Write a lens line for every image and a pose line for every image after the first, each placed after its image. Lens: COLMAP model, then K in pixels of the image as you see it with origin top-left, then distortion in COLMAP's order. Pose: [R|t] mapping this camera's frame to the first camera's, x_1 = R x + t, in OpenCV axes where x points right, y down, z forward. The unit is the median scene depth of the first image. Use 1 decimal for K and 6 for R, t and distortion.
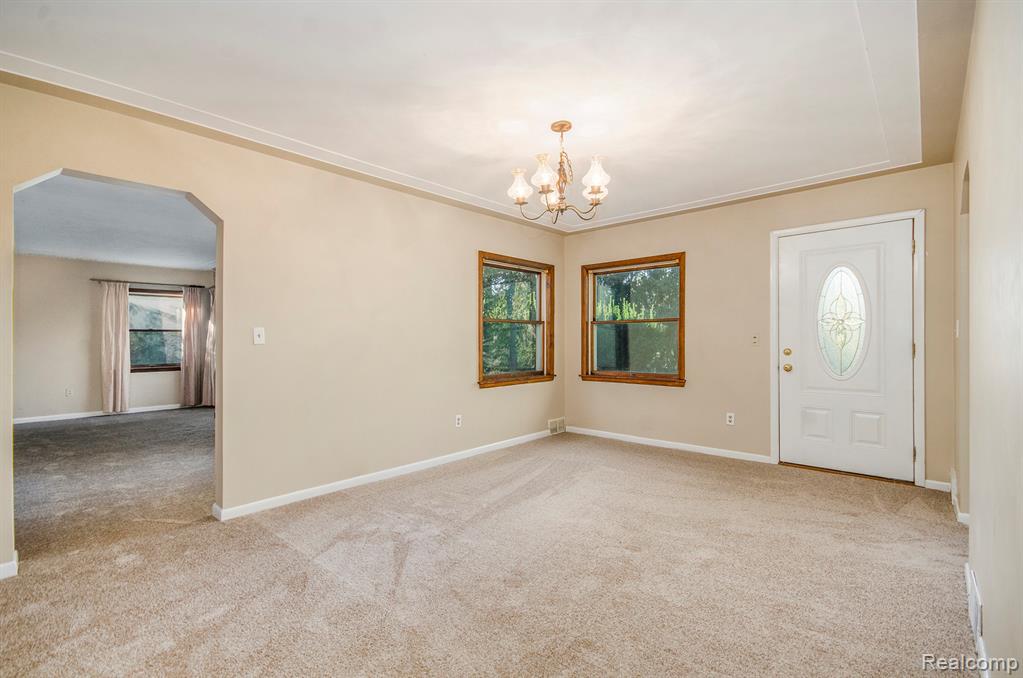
lens RADIAL K [[460.5, 0, 494.4], [0, 460.5, 339.4], [0, 0, 1]] dist [-0.004839, 0.000030]
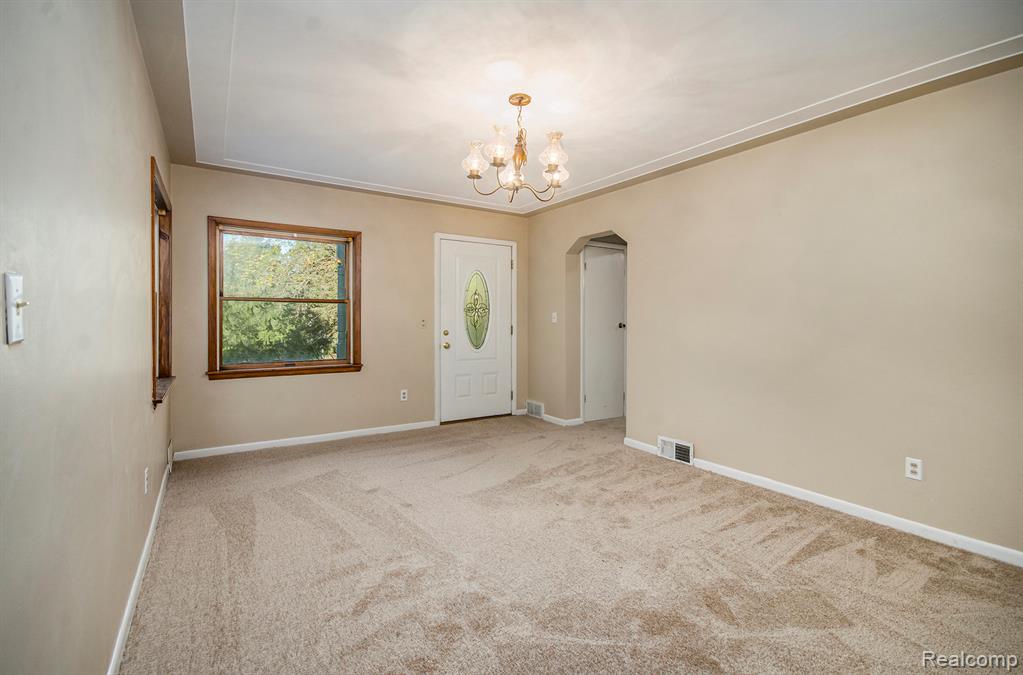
lens RADIAL K [[462.1, 0, 510.6], [0, 462.1, 326.0], [0, 0, 1]] dist [0.000177, -0.000009]
pose [[0.239854, -0.006073, 0.970790, -0.605203], [-0.009041, 0.999923, 0.008489, -0.004160], [-0.970767, -0.010813, 0.239780, 0.602959]]
